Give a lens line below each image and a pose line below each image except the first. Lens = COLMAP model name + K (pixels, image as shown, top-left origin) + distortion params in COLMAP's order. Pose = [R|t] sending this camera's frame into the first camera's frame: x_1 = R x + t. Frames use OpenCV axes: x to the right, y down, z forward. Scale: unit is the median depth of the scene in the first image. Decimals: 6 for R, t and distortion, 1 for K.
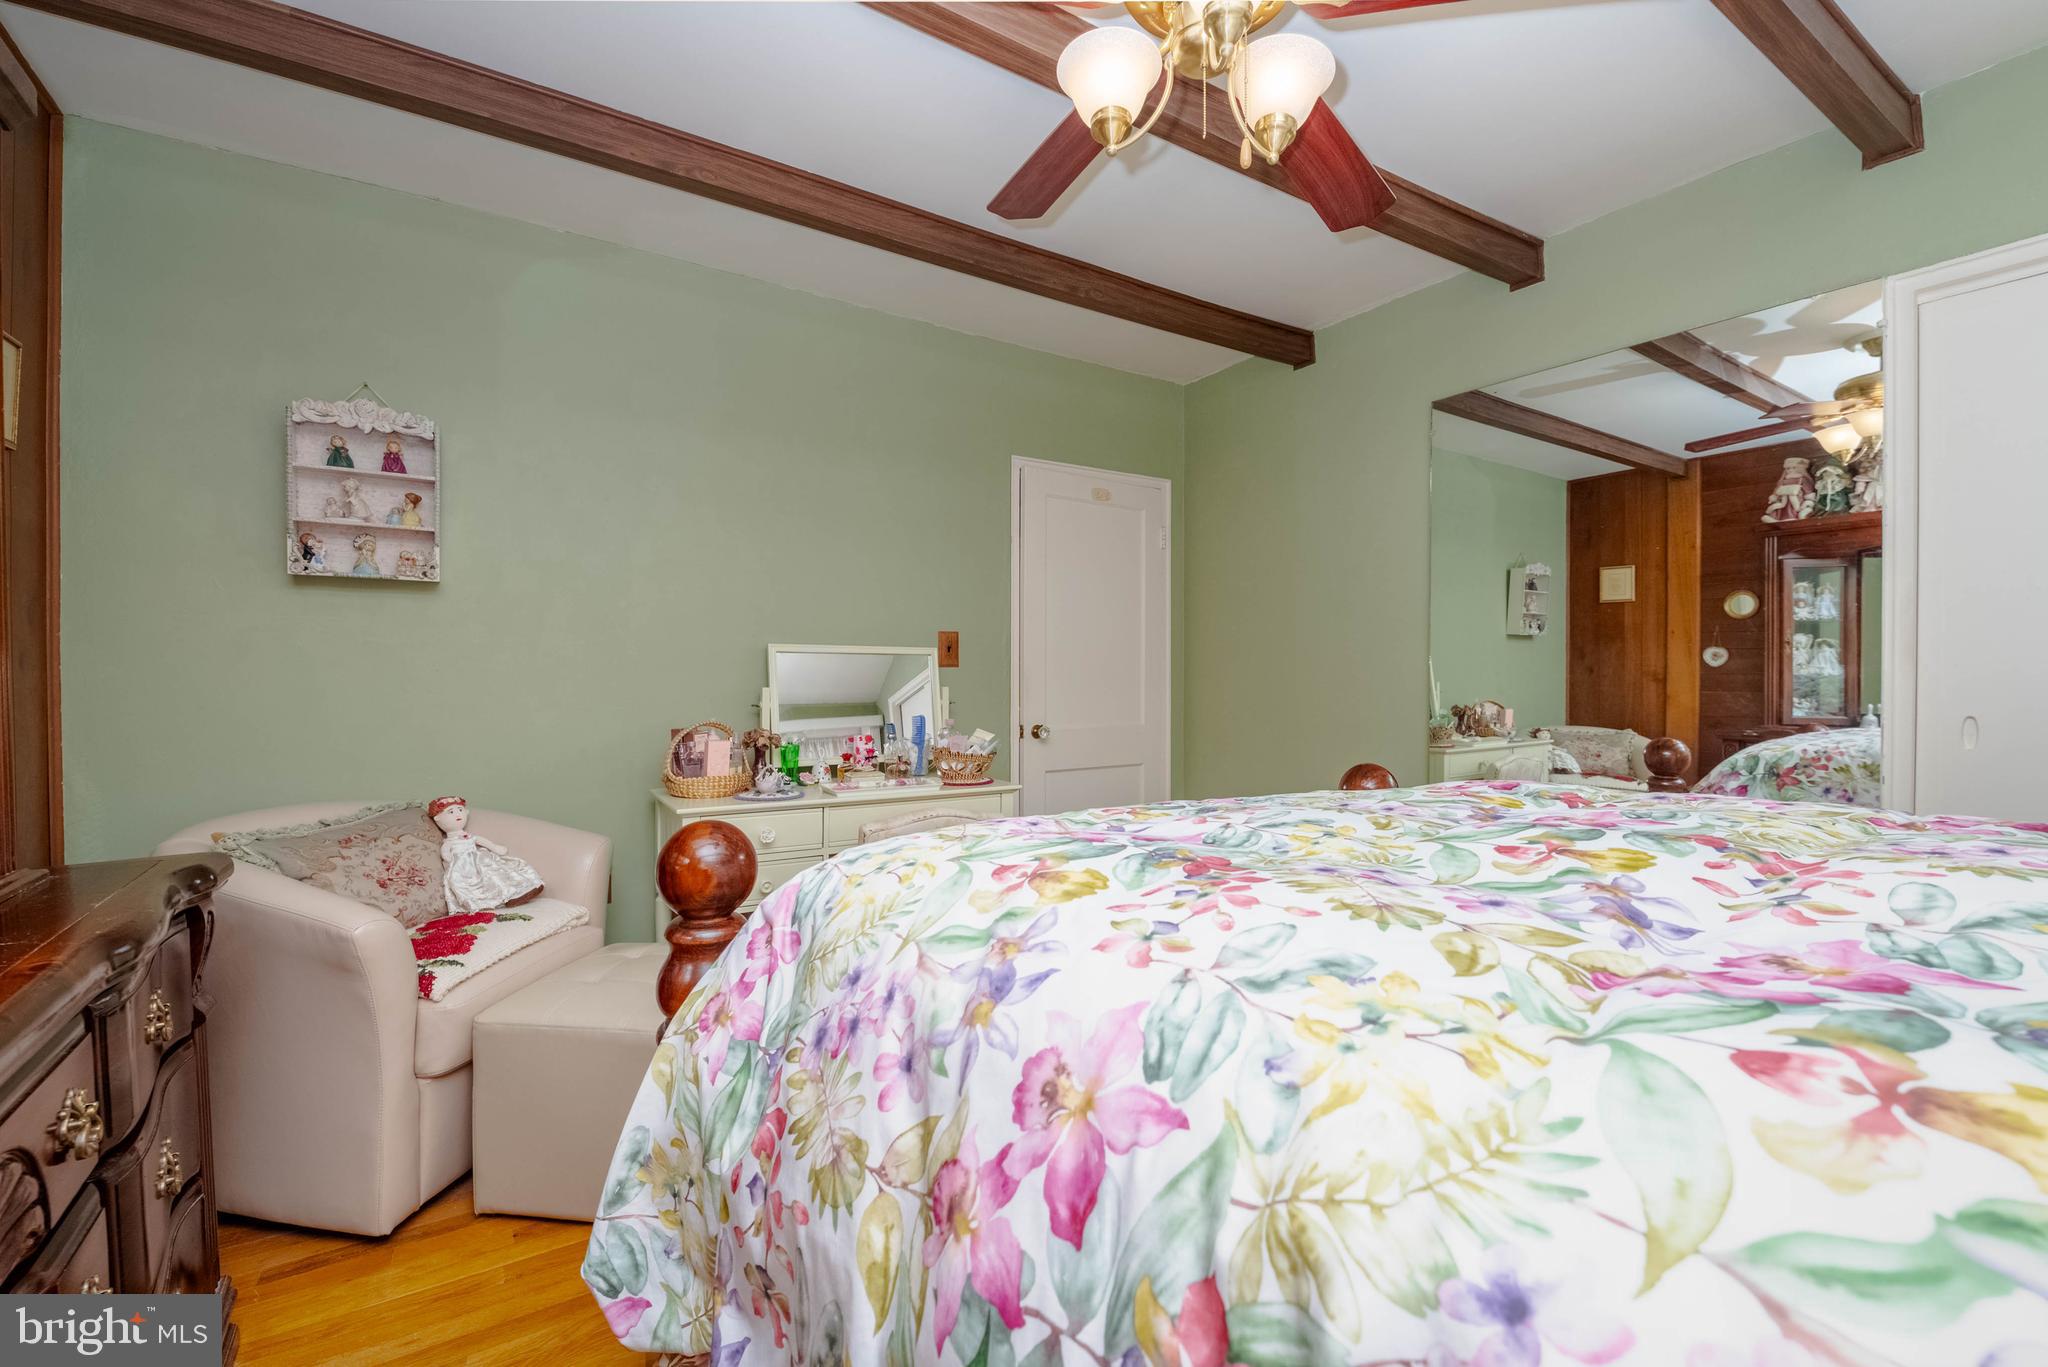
lens RADIAL K [[878.4, 0, 1038.2], [0, 878.4, 680.0], [0, 0, 1]] dist [-0.002266, -0.008211]
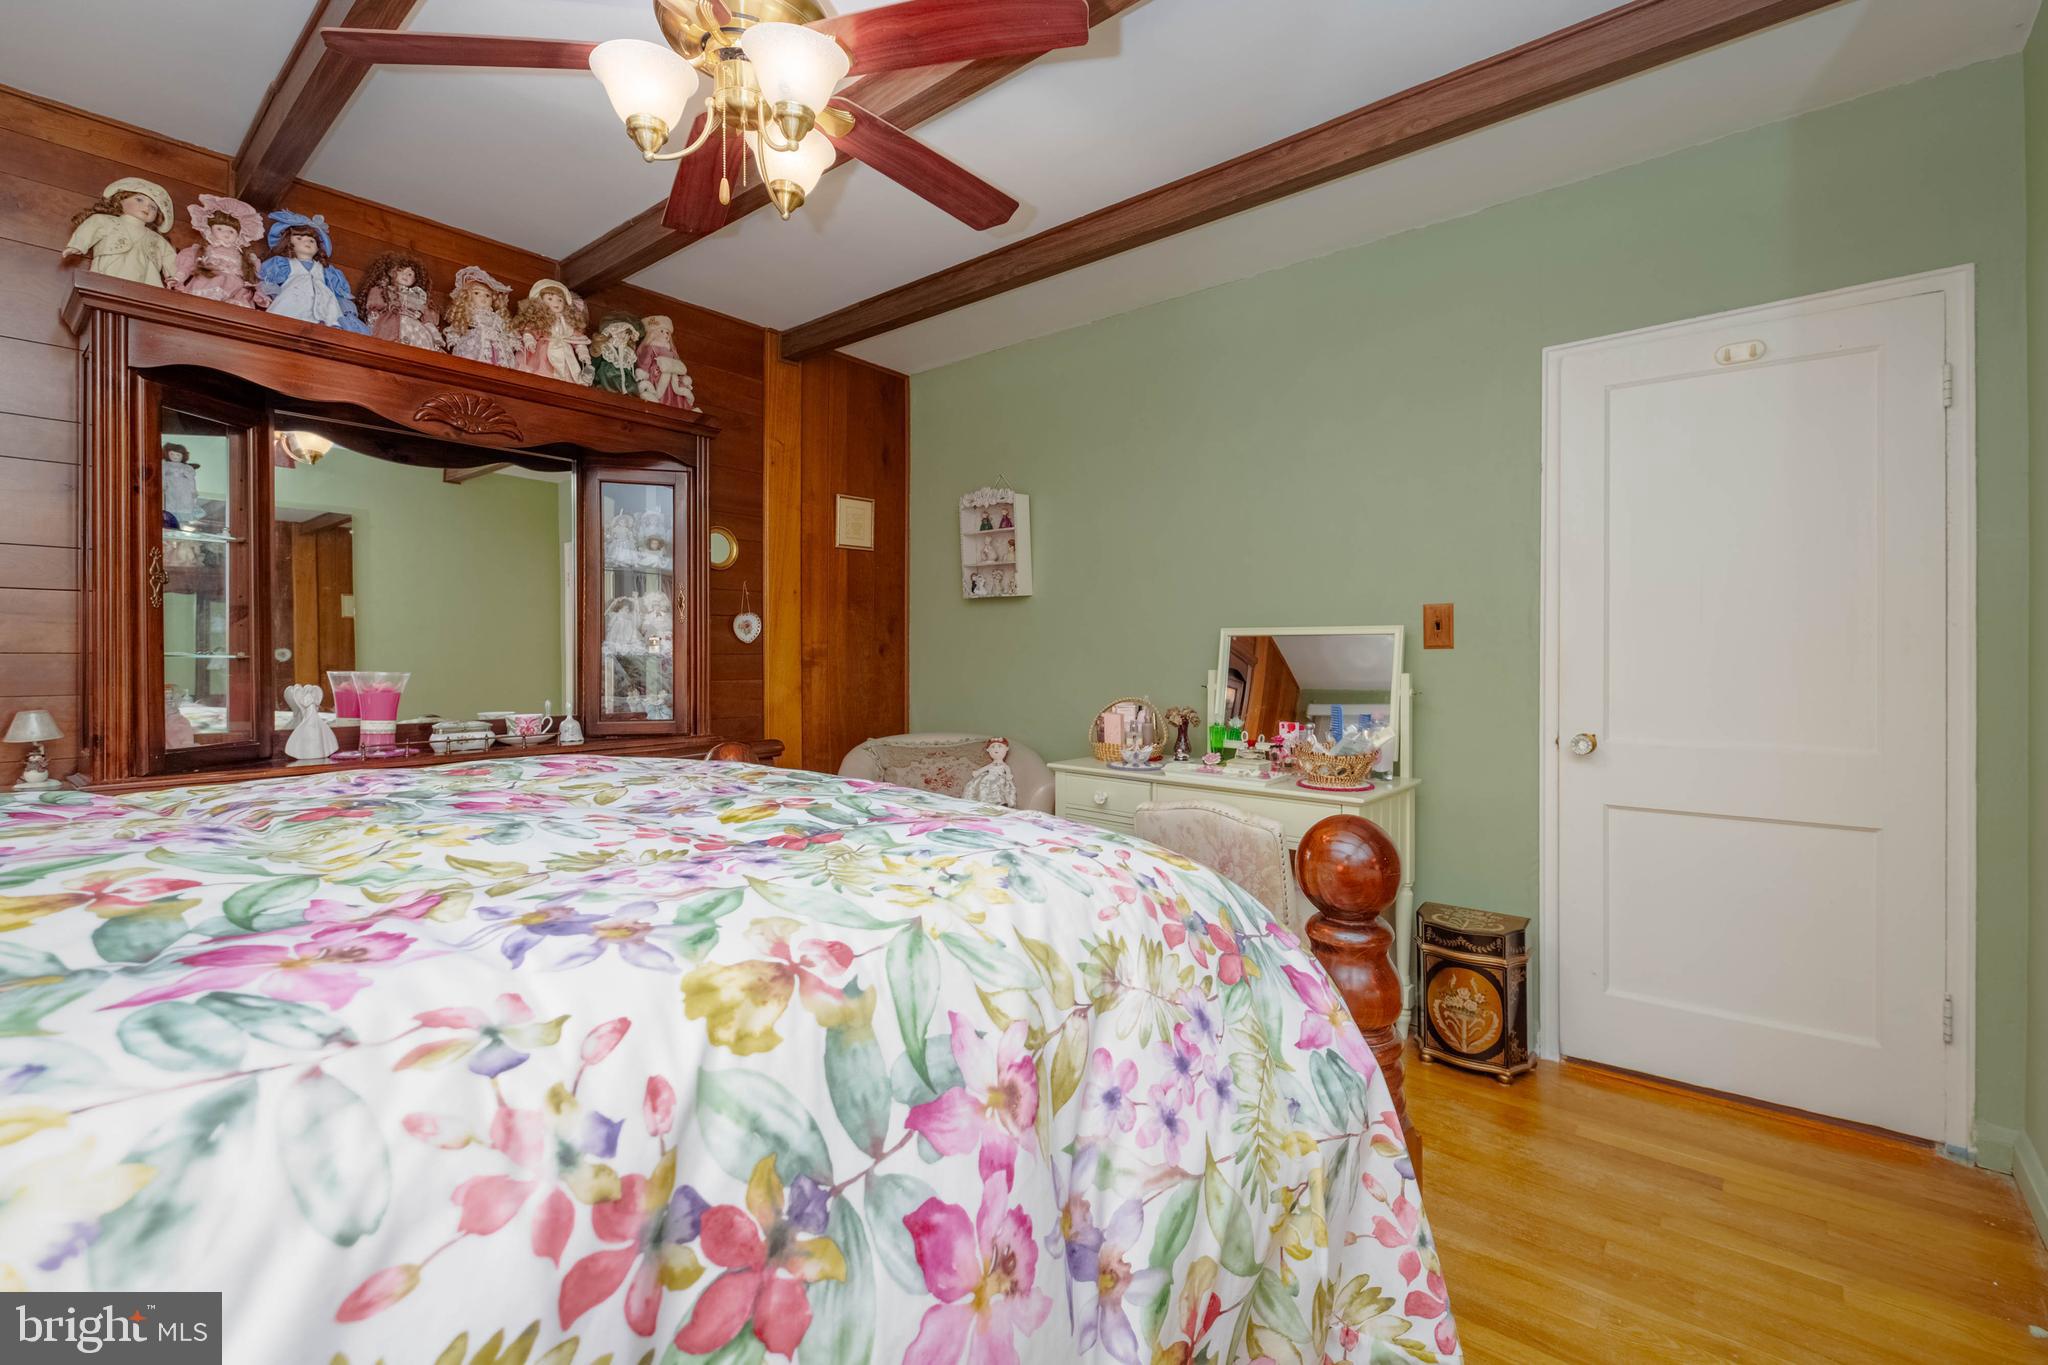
lens RADIAL K [[918.7, 0, 988.0], [0, 918.7, 656.2], [0, 0, 1]] dist [0.042721, 0.000066]
pose [[0.251535, 0.001901, -0.967846, 0.782198], [-0.020429, 0.999786, -0.003345, -0.004094], [0.967632, 0.020613, 0.251520, 0.534086]]
